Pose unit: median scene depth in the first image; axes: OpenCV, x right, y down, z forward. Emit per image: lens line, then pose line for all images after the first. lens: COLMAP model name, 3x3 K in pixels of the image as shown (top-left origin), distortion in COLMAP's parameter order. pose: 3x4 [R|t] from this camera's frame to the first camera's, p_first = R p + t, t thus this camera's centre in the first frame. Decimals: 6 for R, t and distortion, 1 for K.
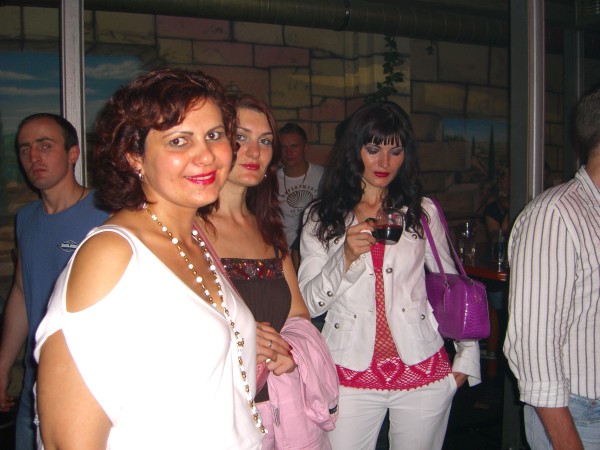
lens RADIAL K [[668.5, 0, 300.0], [0, 668.5, 225.0], [0, 0, 1]] dist [-0.011856, -0.021403]
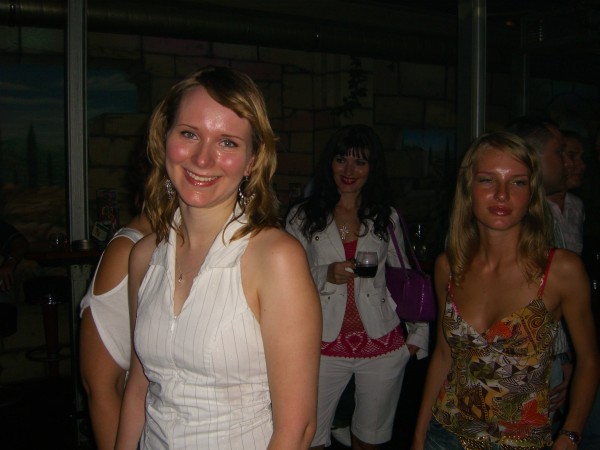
lens RADIAL K [[668.5, 0, 300.0], [0, 668.5, 225.0], [0, 0, 1]] dist [-0.011856, -0.021403]
pose [[0.998320, 0.009046, 0.057232, -0.019925], [-0.008711, 0.999943, -0.006100, 0.004931], [-0.057284, 0.005591, 0.998342, -0.111715]]
